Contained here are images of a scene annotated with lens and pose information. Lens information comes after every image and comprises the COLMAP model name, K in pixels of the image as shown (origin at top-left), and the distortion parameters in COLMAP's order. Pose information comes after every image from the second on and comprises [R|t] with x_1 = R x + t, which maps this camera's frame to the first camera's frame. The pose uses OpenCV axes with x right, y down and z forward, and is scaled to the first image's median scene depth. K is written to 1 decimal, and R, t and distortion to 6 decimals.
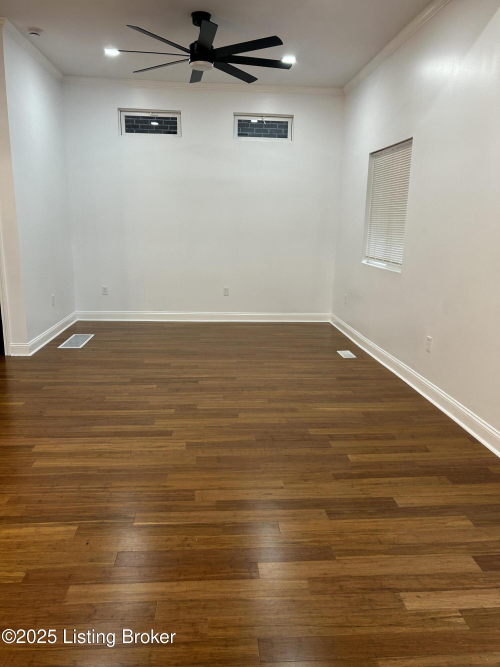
lens RADIAL K [[501.2, 0, 249.9], [0, 501.2, 333.4], [0, 0, 1]] dist [0.050095, -0.052326]
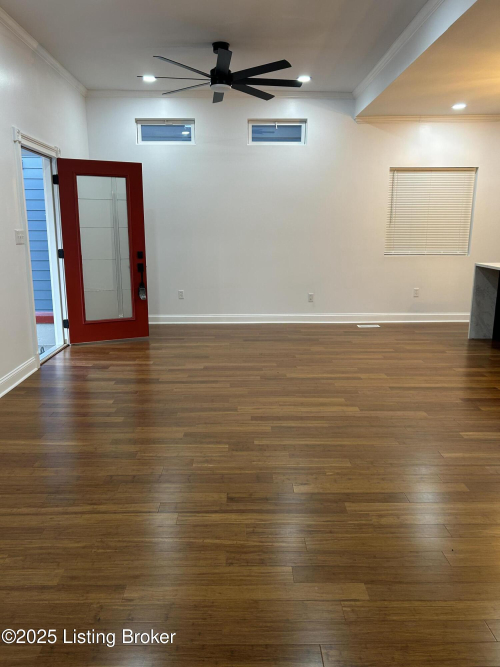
lens RADIAL K [[501.2, 0, 250.7], [0, 501.2, 332.3], [0, 0, 1]] dist [0.050095, -0.052326]
pose [[-0.998421, -0.030735, 0.047029, -0.193419], [-0.008501, 0.910099, 0.414305, -0.410600], [-0.055535, 0.413250, -0.908922, 1.853994]]
